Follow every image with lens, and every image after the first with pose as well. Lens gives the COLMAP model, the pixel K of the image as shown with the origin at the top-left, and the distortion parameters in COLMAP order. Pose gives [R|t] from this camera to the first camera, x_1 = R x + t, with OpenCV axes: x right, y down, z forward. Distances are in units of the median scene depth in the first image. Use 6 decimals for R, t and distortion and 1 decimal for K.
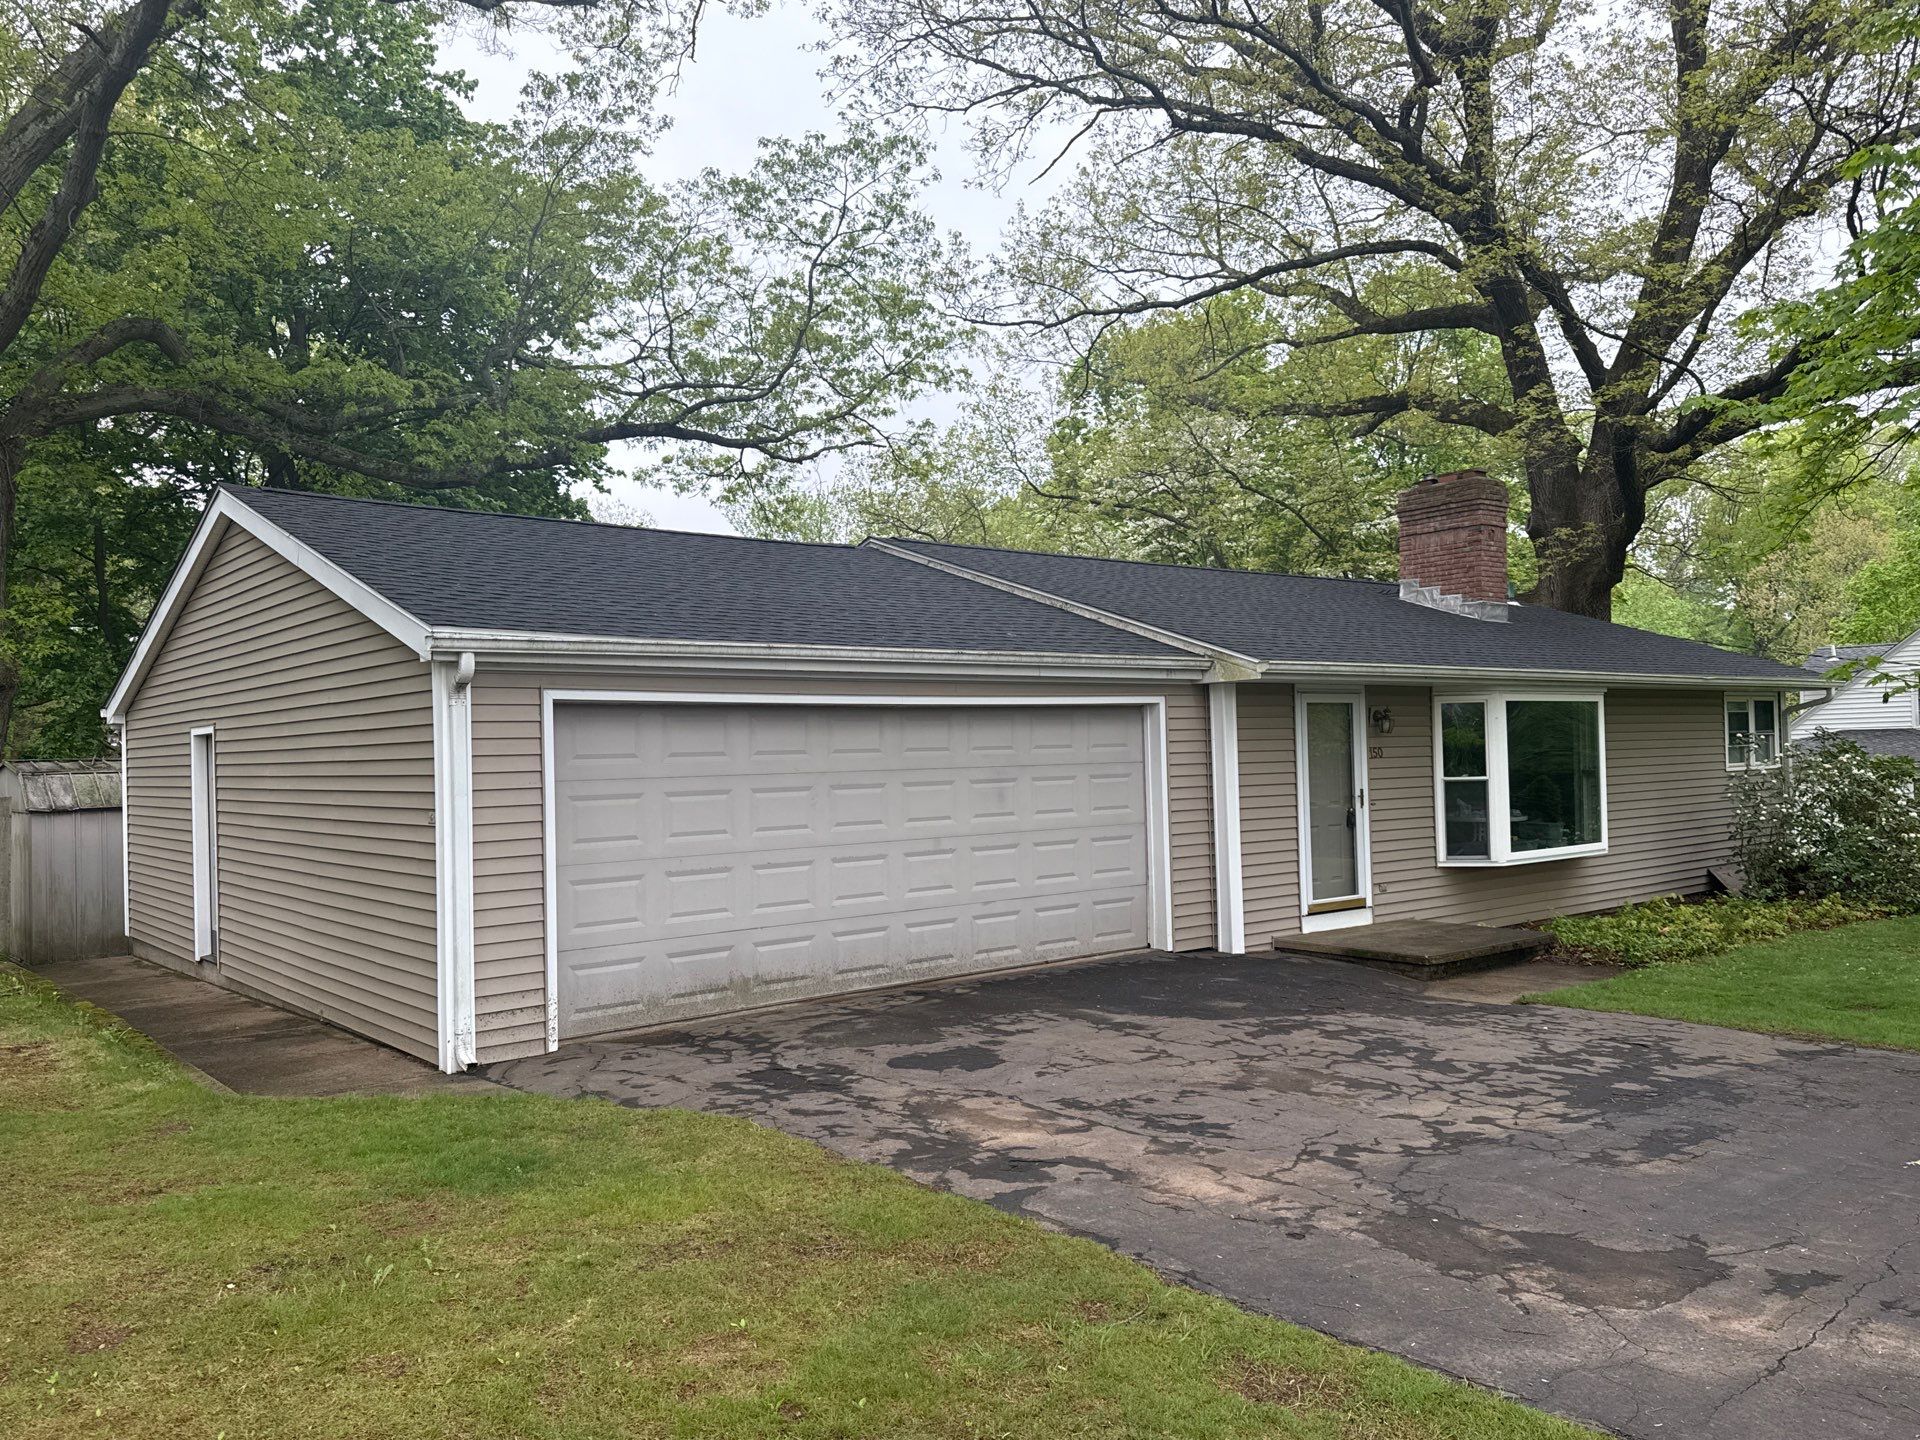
lens RADIAL K [[1527.4, 0, 1117.3], [0, 1527.4, 721.6], [0, 0, 1]] dist [0.084283, -0.001606]
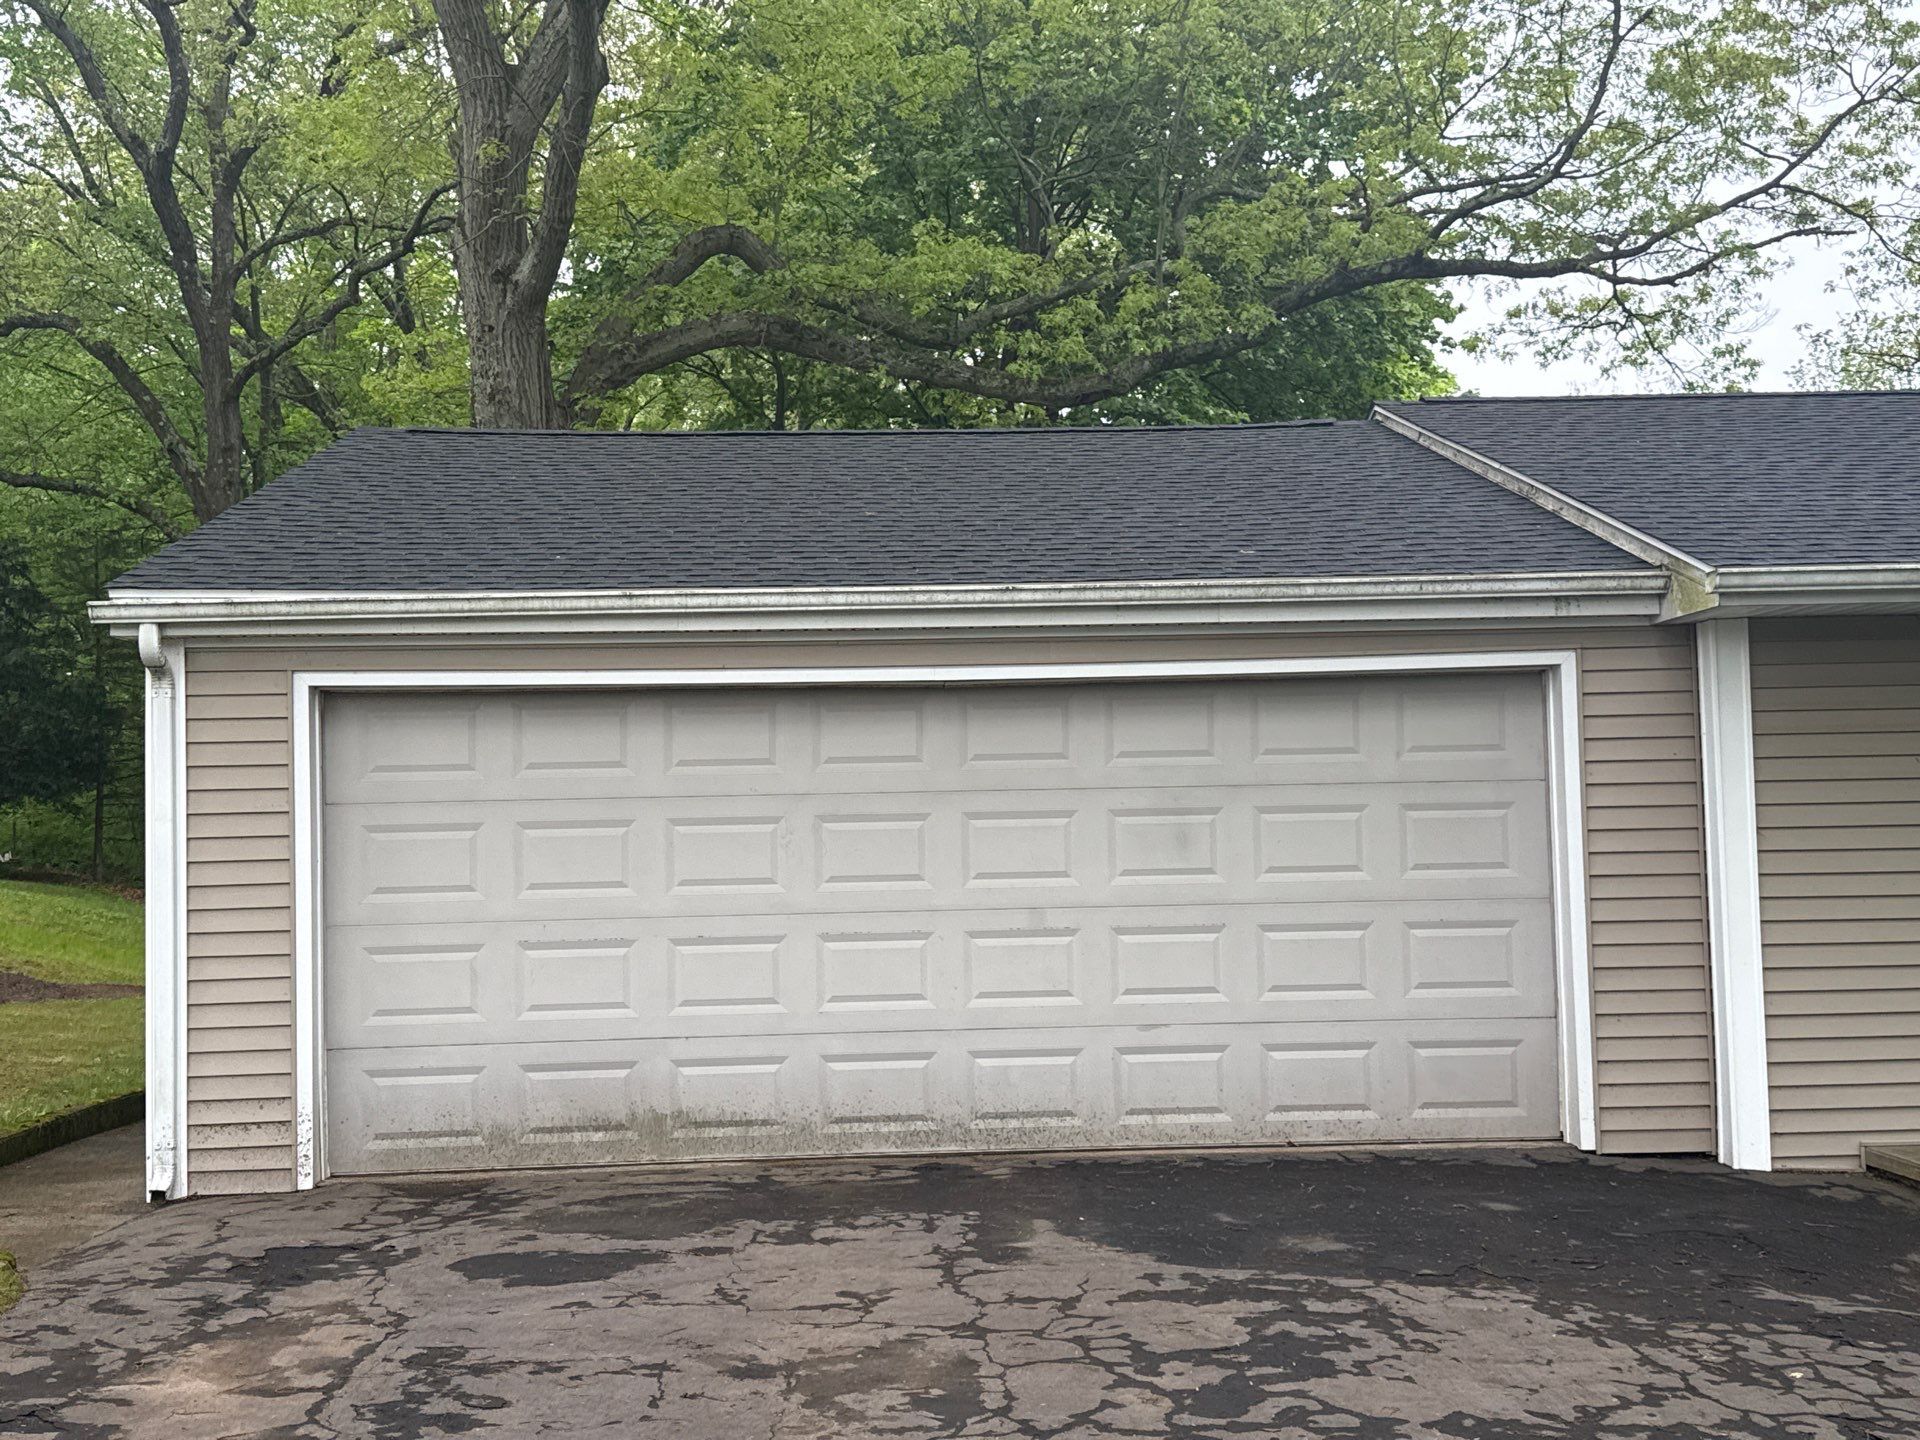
lens RADIAL K [[2408.3, 0, 958.3], [0, 2408.3, 748.1], [0, 0, 1]] dist [0.212454, -0.754600]
pose [[0.762358, -0.015276, -0.646975, 0.437648], [0.015920, 0.999862, -0.004849, 0.018182], [0.646959, -0.006603, 0.762496, 0.267317]]
